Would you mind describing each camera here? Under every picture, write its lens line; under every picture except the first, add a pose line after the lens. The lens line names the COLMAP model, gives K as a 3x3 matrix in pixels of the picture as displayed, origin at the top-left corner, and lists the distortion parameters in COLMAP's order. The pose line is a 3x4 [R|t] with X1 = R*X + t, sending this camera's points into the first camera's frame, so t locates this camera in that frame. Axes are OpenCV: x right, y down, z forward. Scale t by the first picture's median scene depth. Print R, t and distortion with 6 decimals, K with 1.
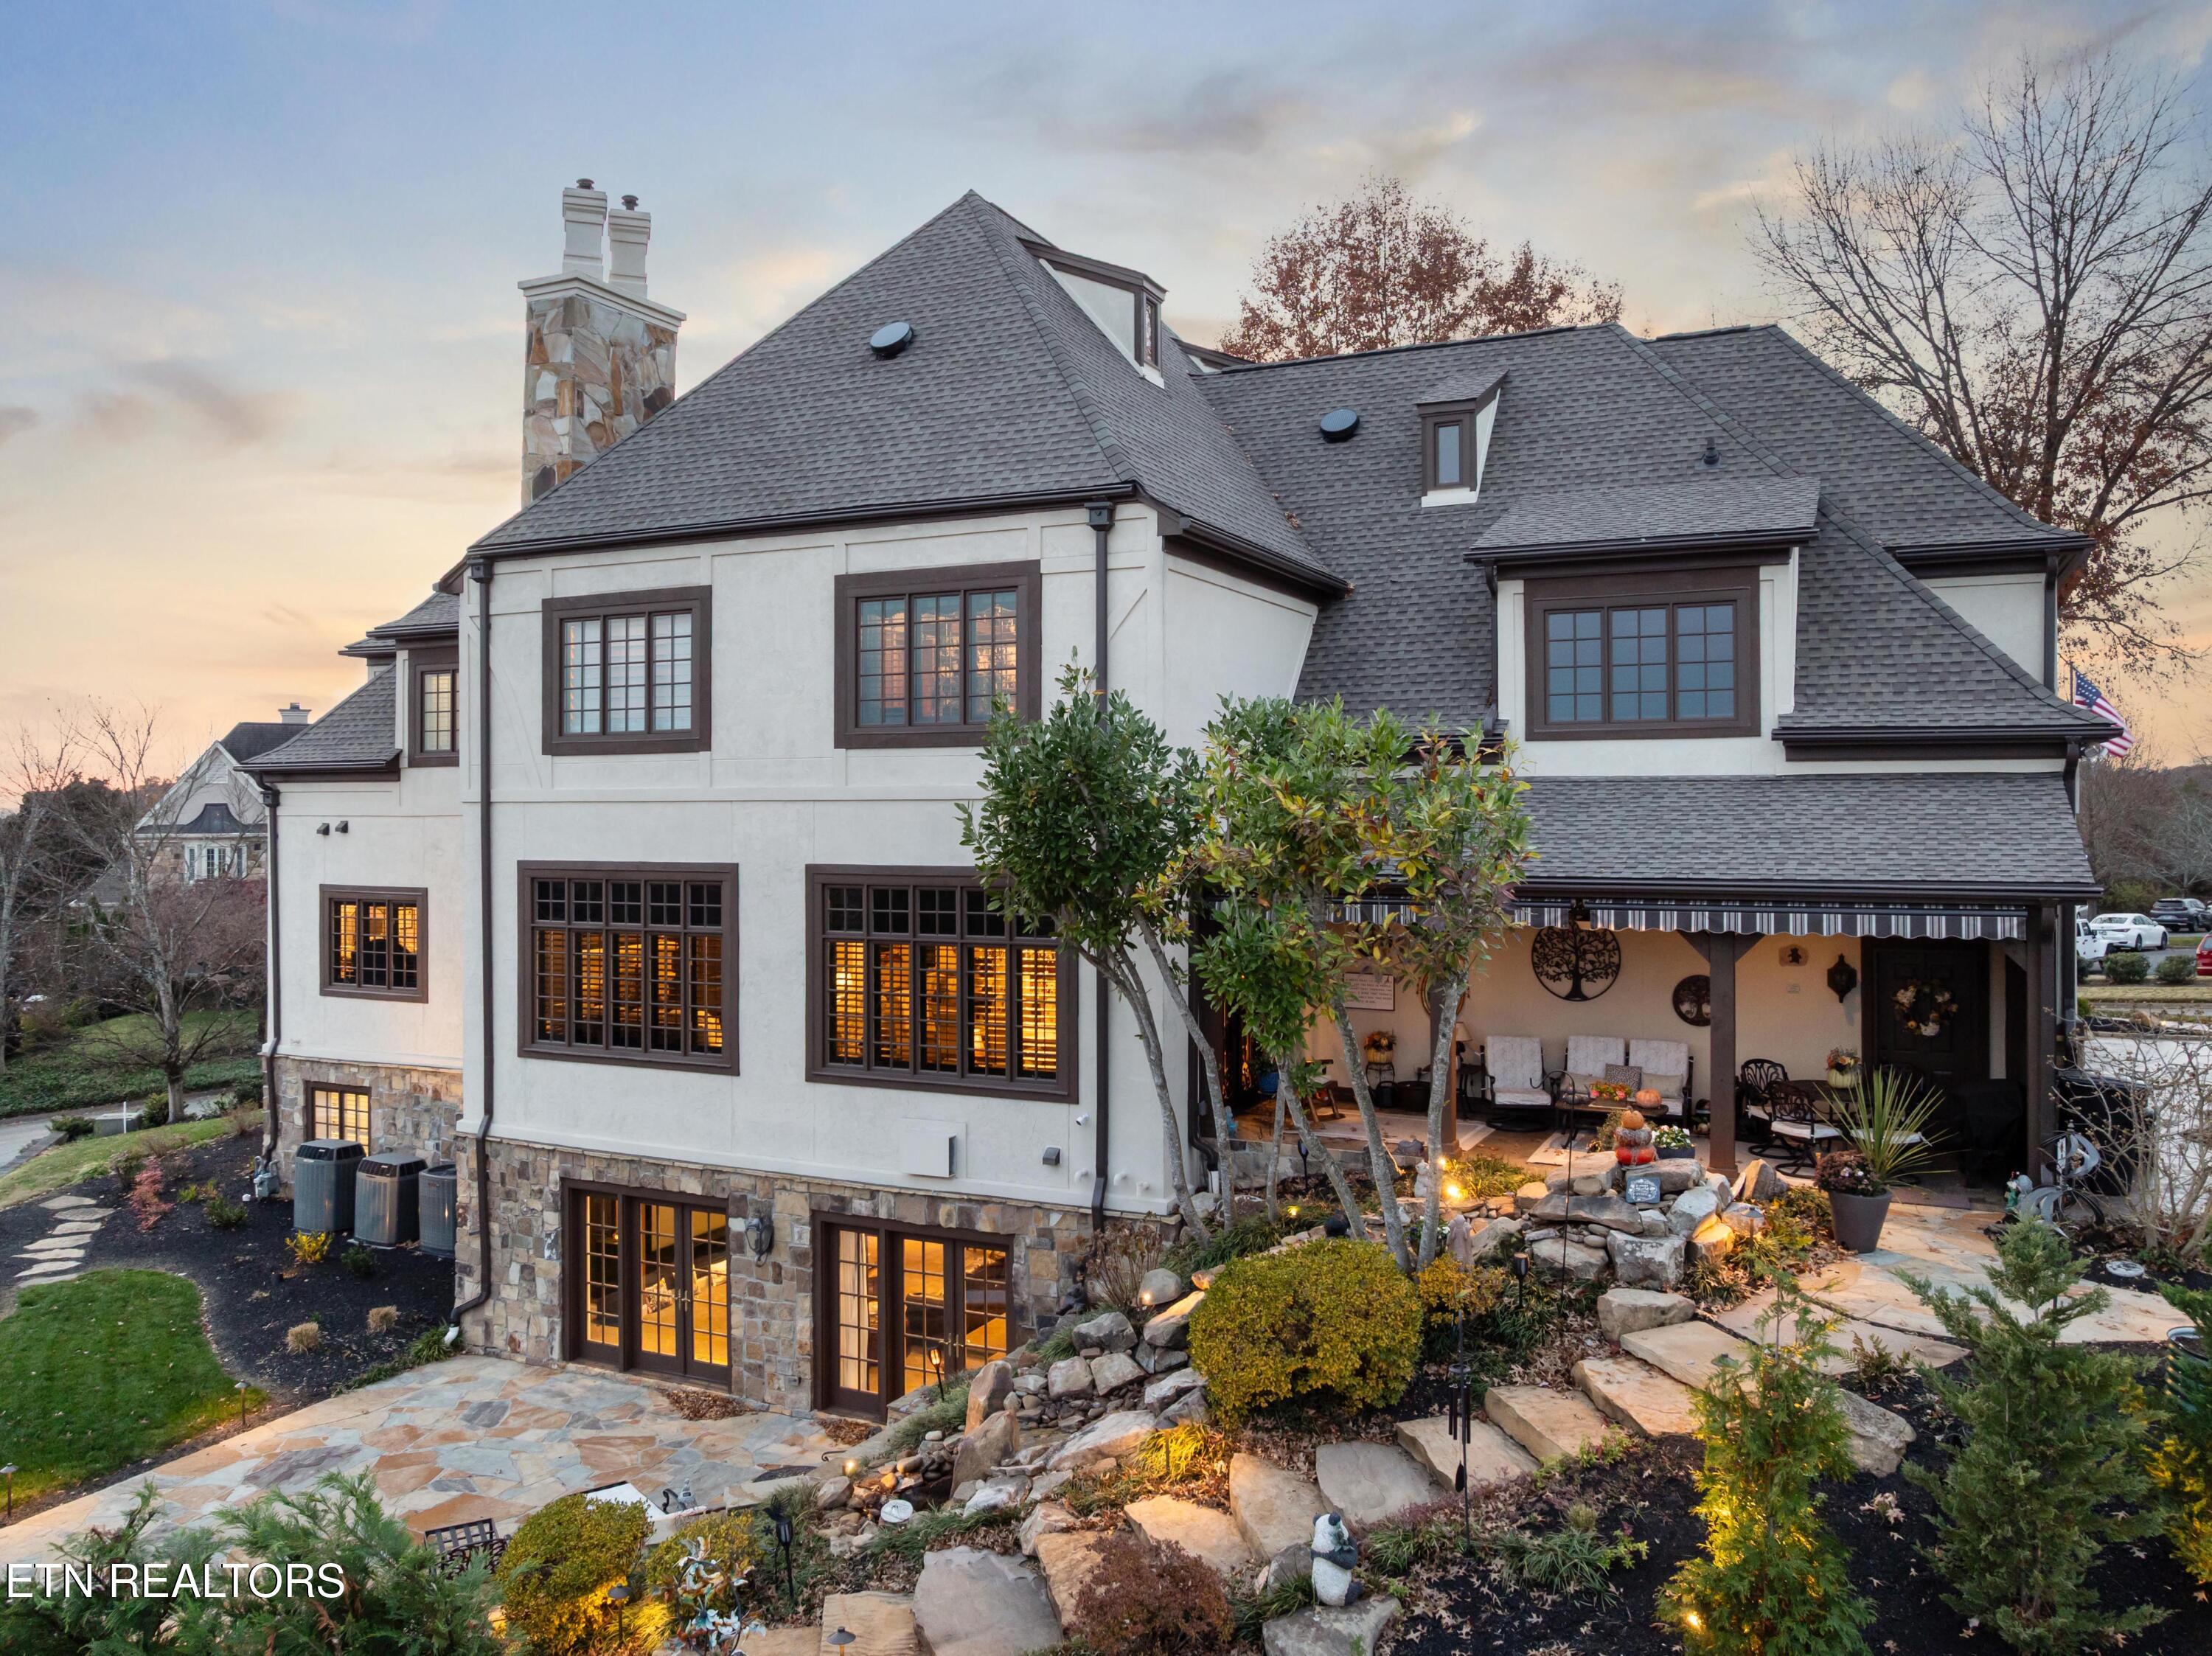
lens RADIAL K [[1612.9, 0, 1149.9], [0, 1612.9, 794.8], [0, 0, 1]] dist [0.003506, -0.074724]
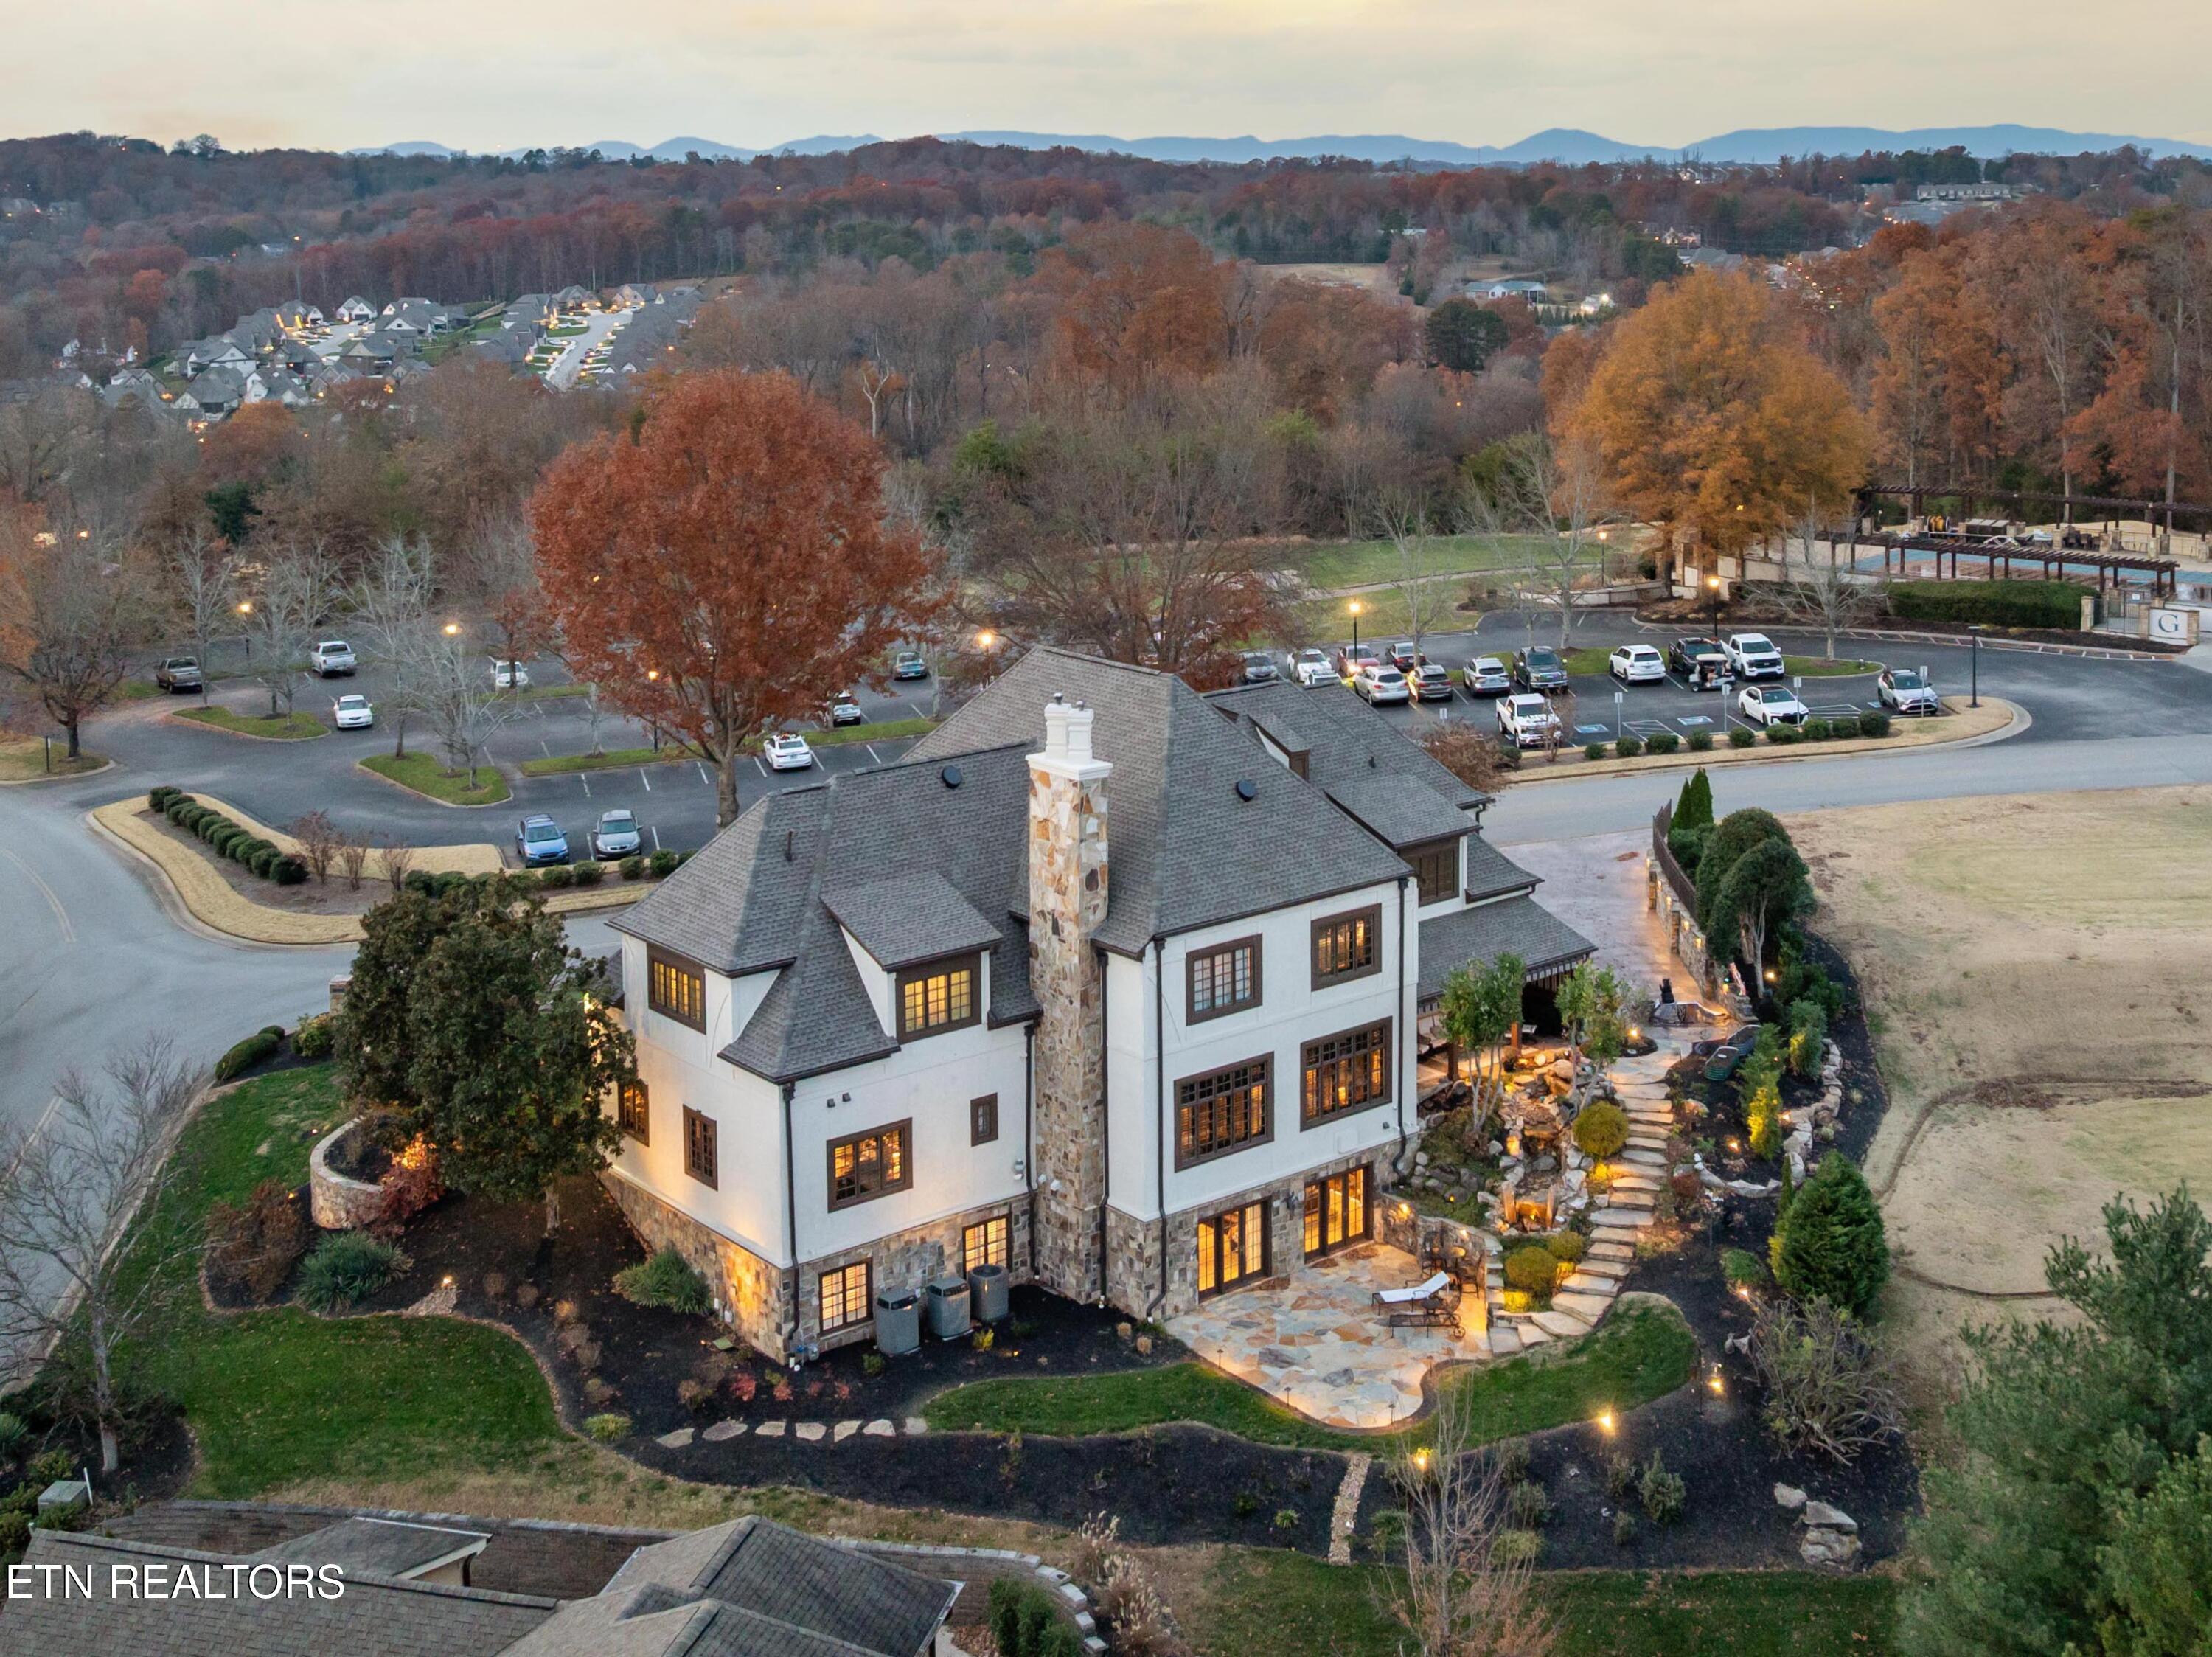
lens RADIAL K [[2368.4, 0, 1208.1], [0, 2368.4, 465.0], [0, 0, 1]] dist [-0.004673, -0.055035]
pose [[0.428972, -0.078113, 0.899934, -3.173422], [-0.005038, 0.996032, 0.088855, -1.055813], [-0.903304, -0.042650, 0.426876, -0.300429]]
